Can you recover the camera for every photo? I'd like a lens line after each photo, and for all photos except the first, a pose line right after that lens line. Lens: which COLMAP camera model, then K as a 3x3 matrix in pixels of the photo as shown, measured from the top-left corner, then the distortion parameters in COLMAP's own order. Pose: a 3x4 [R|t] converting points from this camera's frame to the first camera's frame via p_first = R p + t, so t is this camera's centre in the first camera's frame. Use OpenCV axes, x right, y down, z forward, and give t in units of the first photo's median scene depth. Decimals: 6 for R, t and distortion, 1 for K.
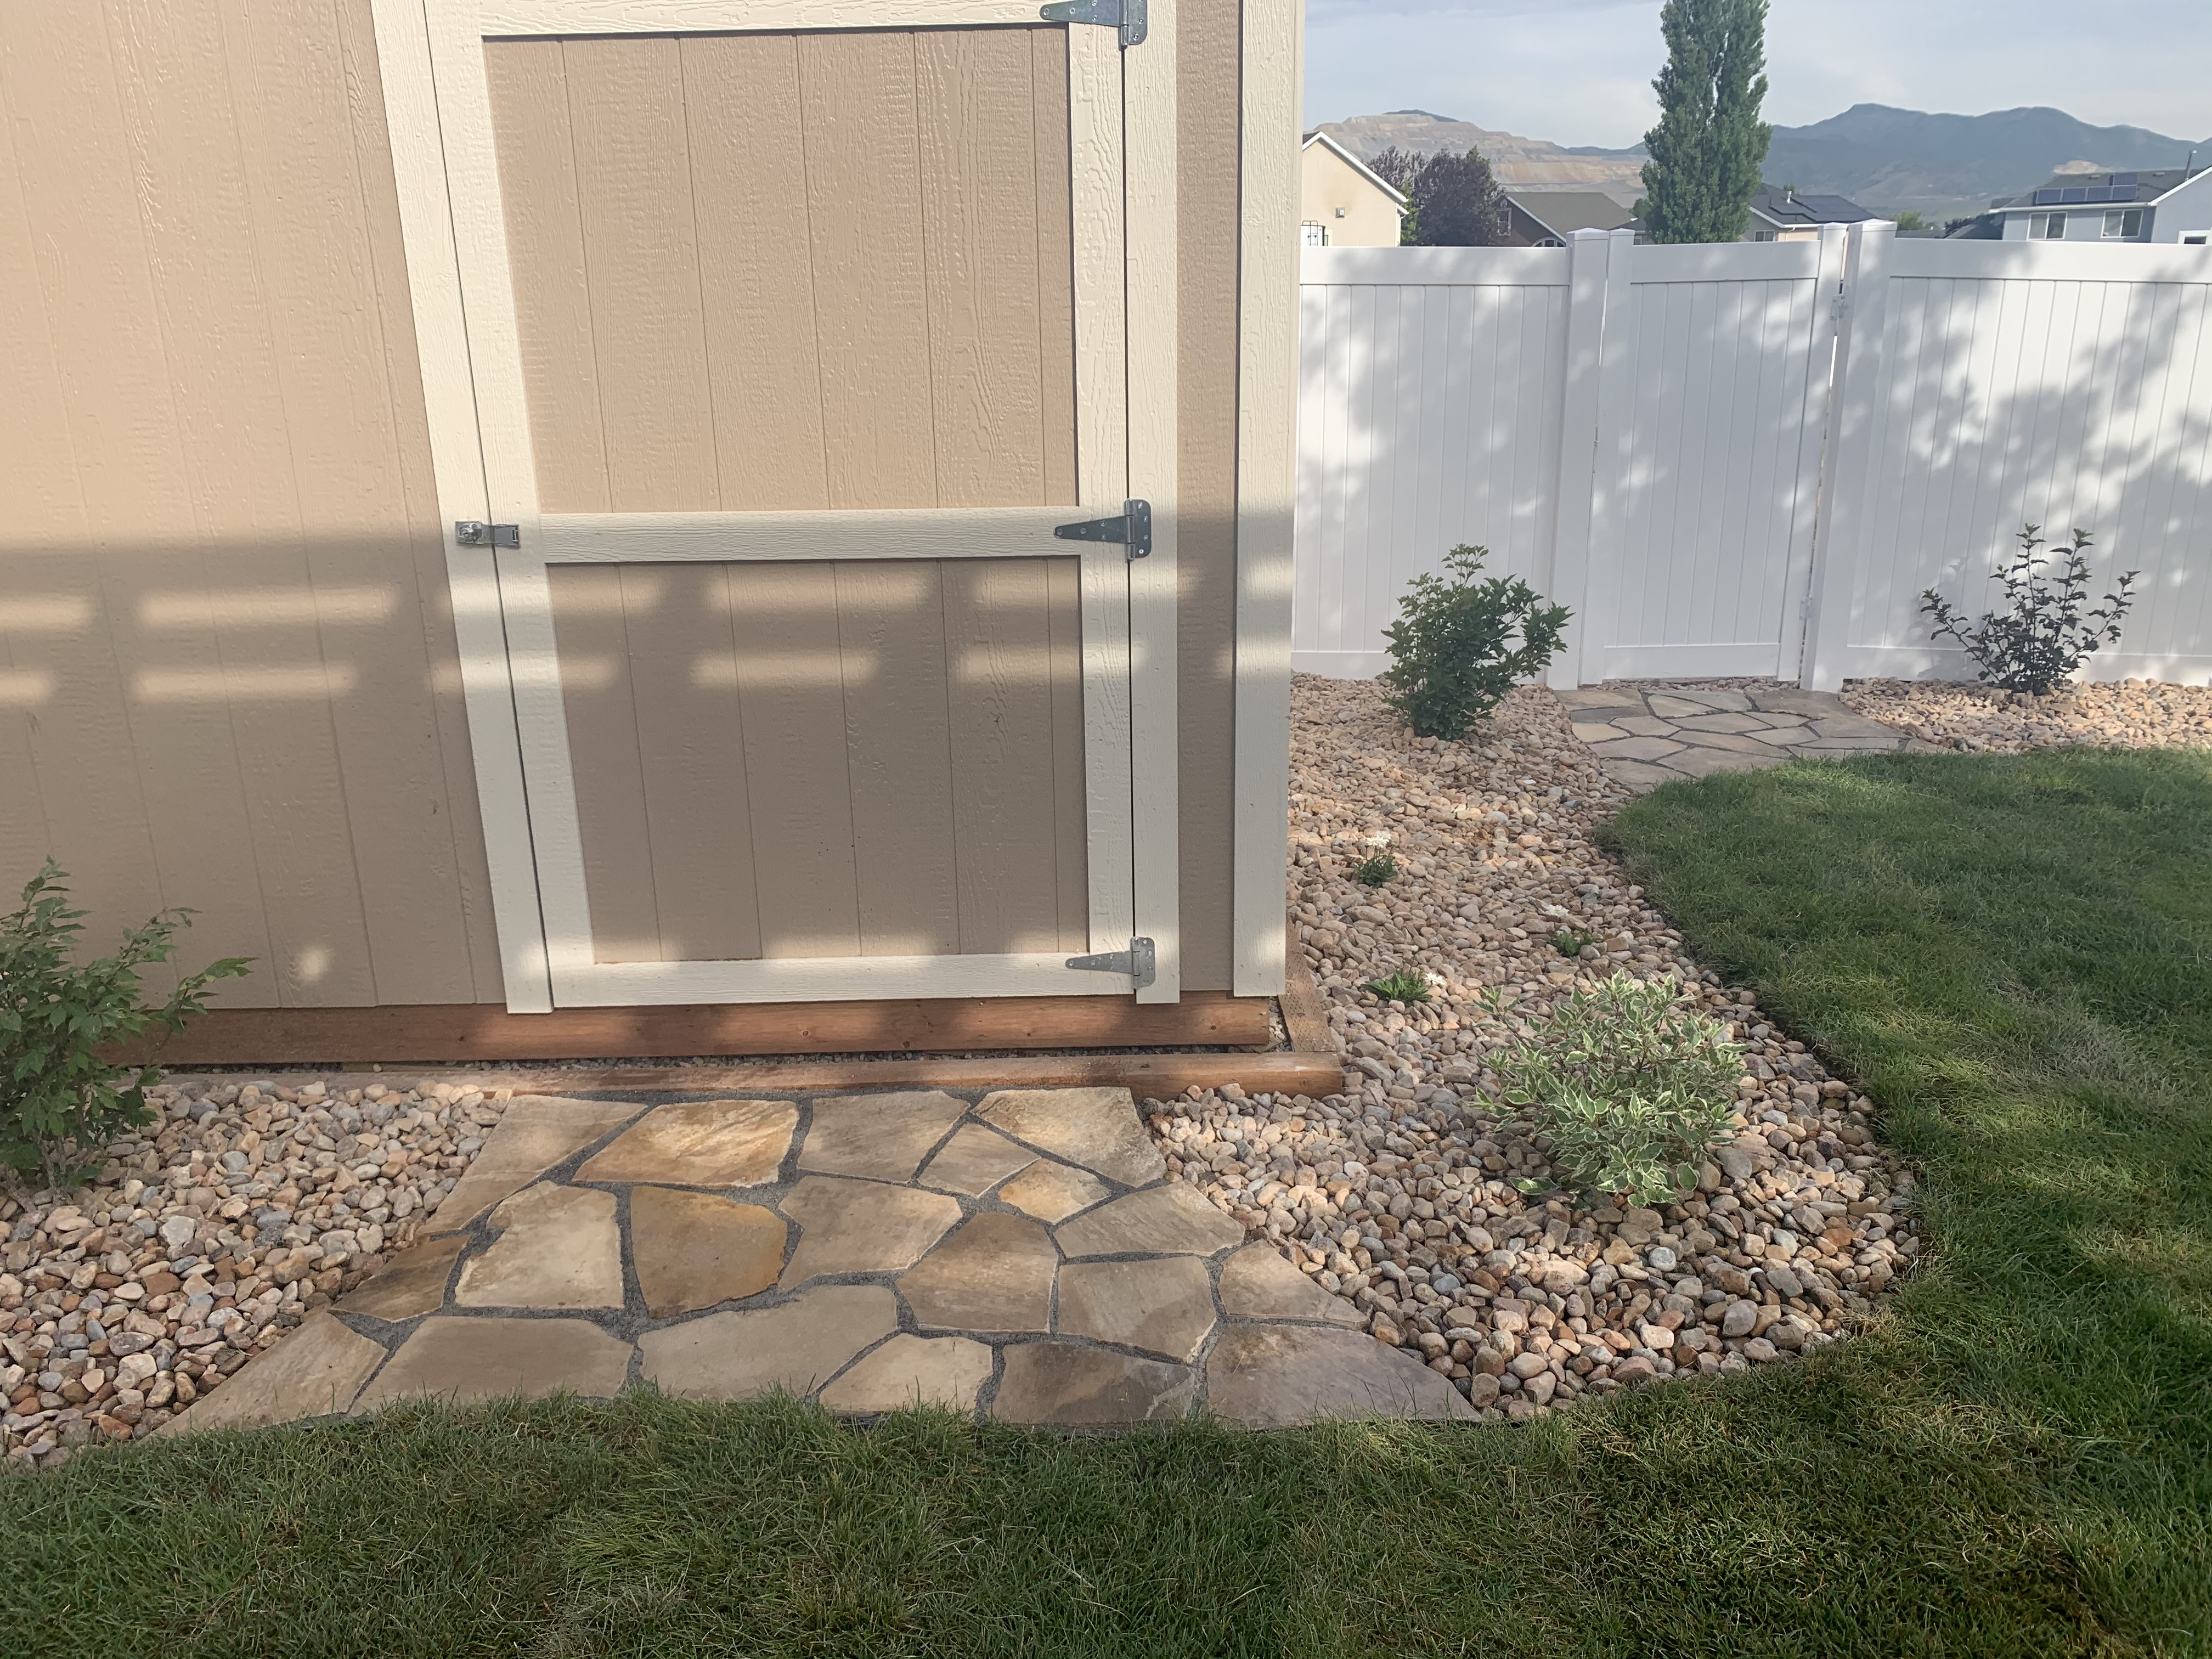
lens RADIAL K [[1655.8, 0, 1076.0], [0, 1655.8, 832.2], [0, 0, 1]] dist [0.001011, -0.007940]
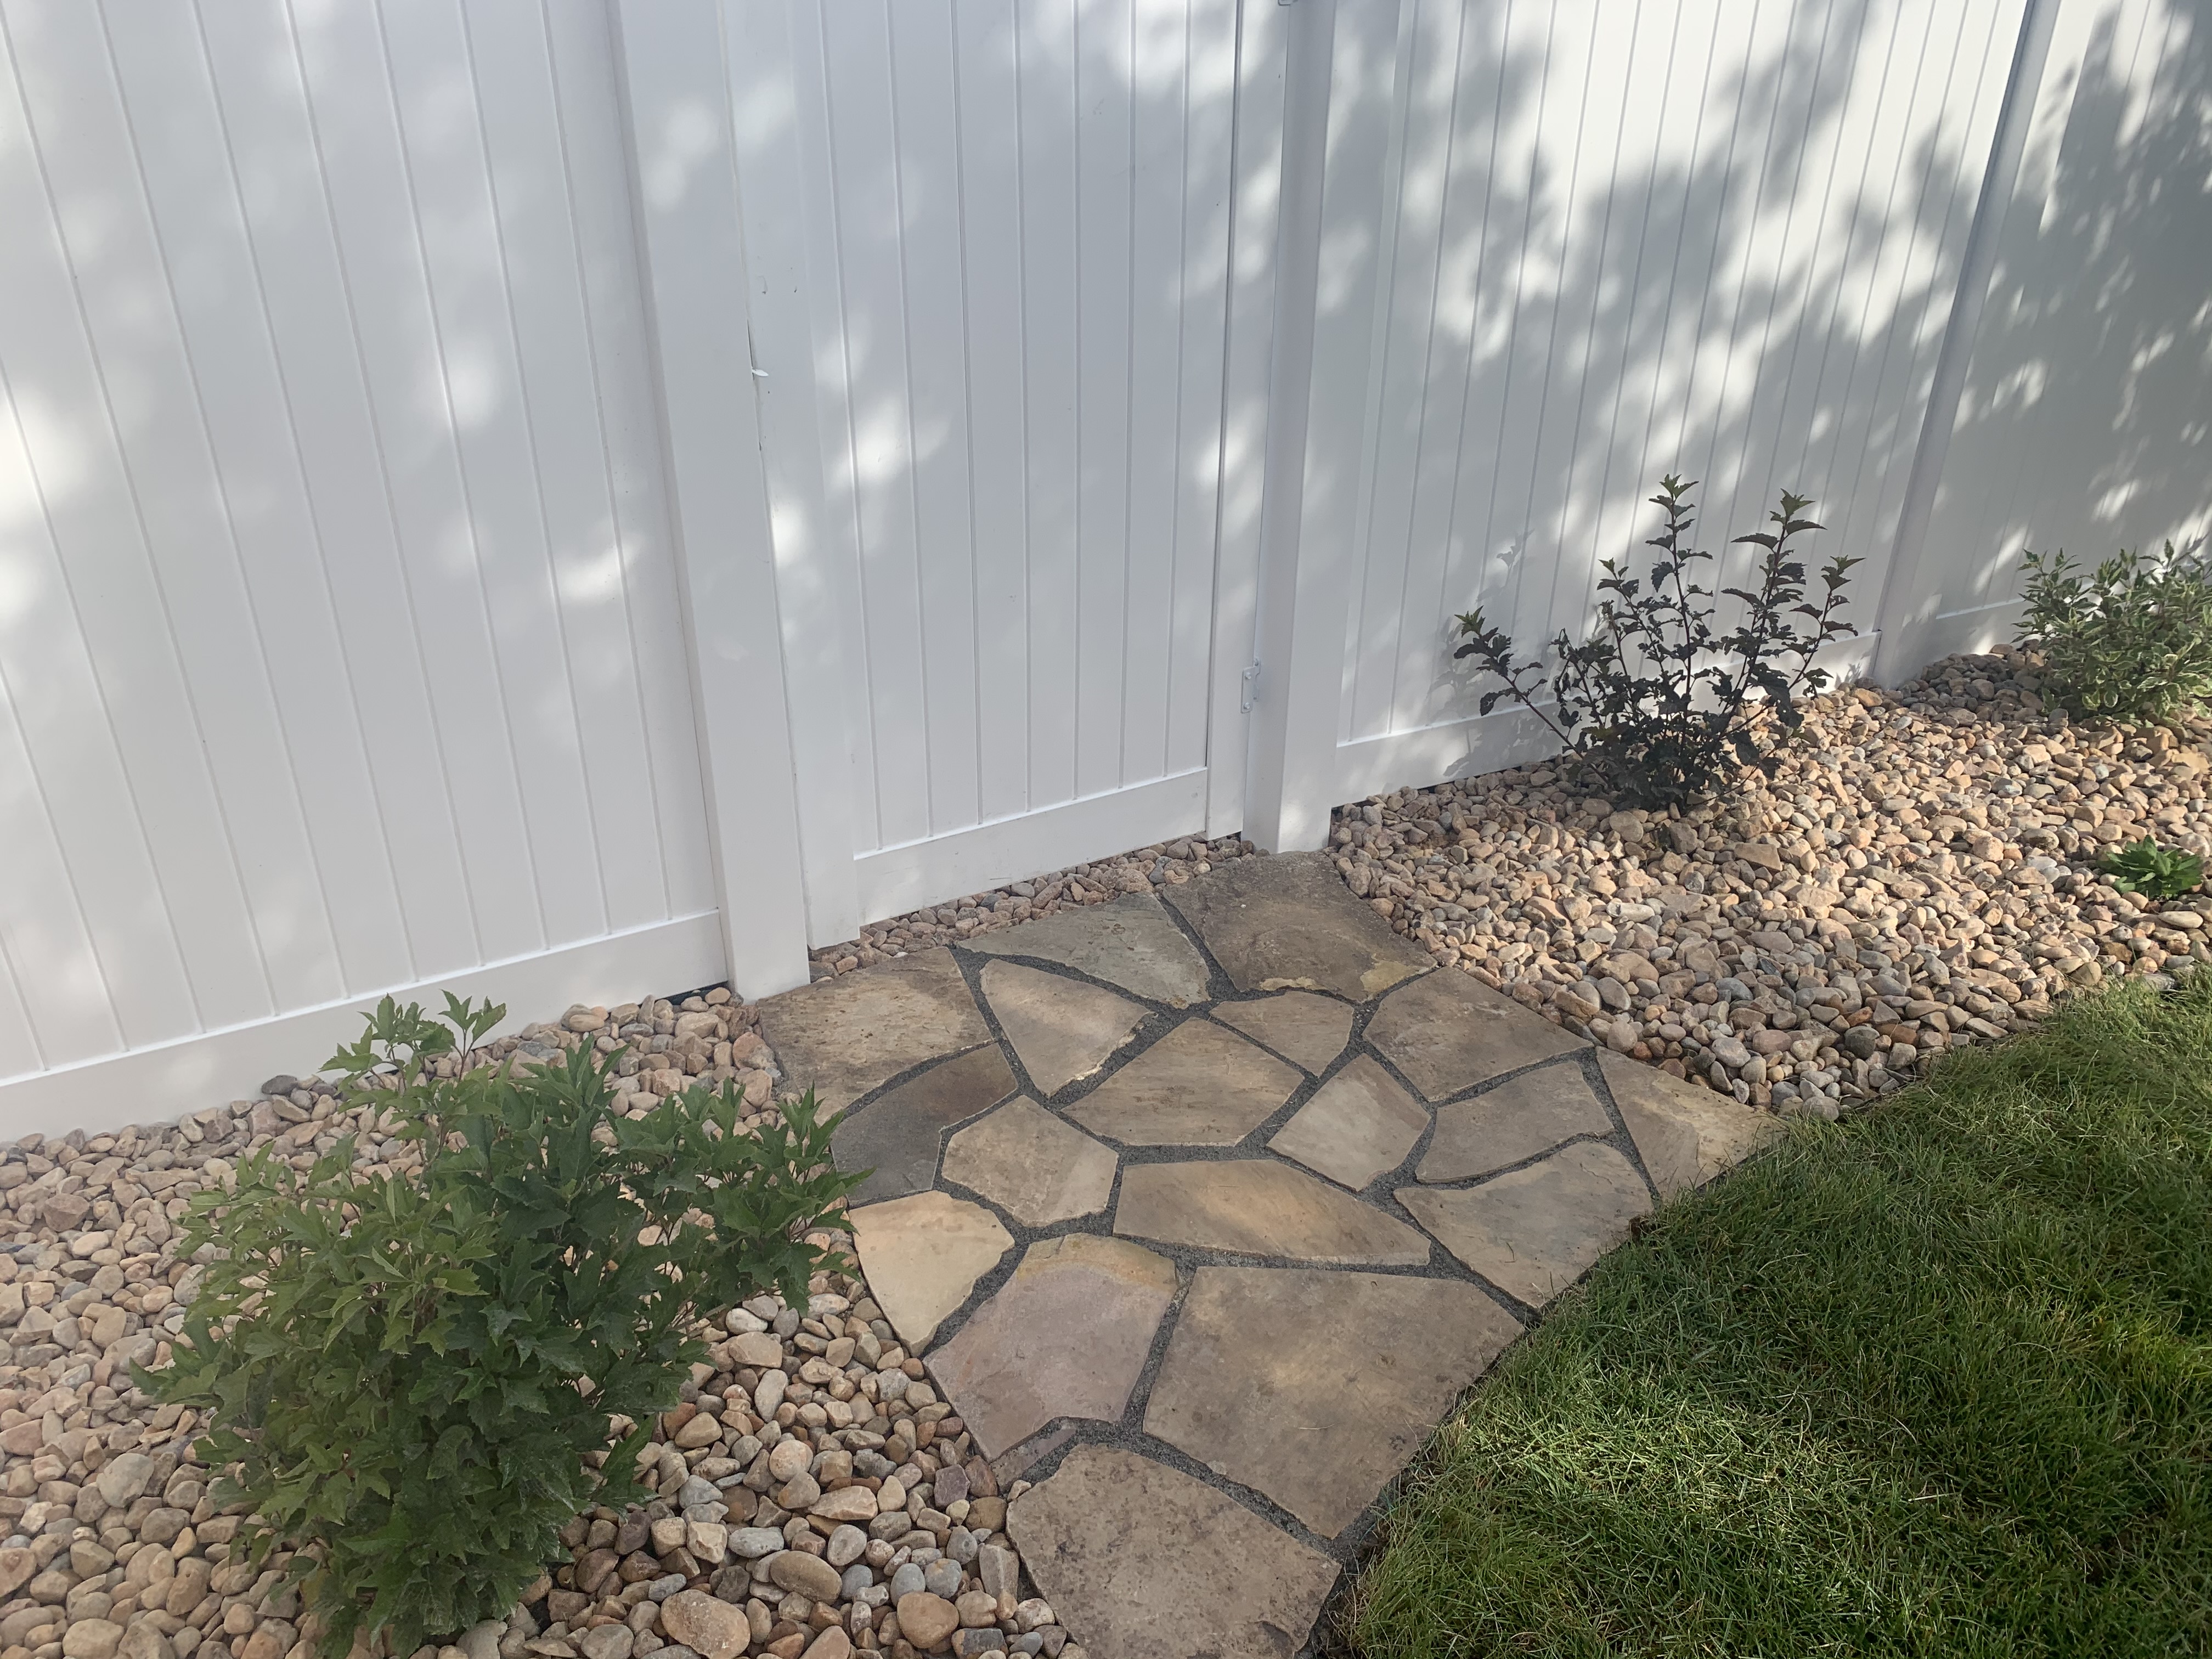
lens RADIAL K [[1655.8, 0, 1076.0], [0, 1655.8, 832.2], [0, 0, 1]] dist [0.001011, -0.007940]
pose [[0.855762, -0.226001, 0.465397, 0.186855], [0.138672, 0.966827, 0.214514, -0.208018], [-0.498439, -0.119035, 0.858714, 0.654751]]
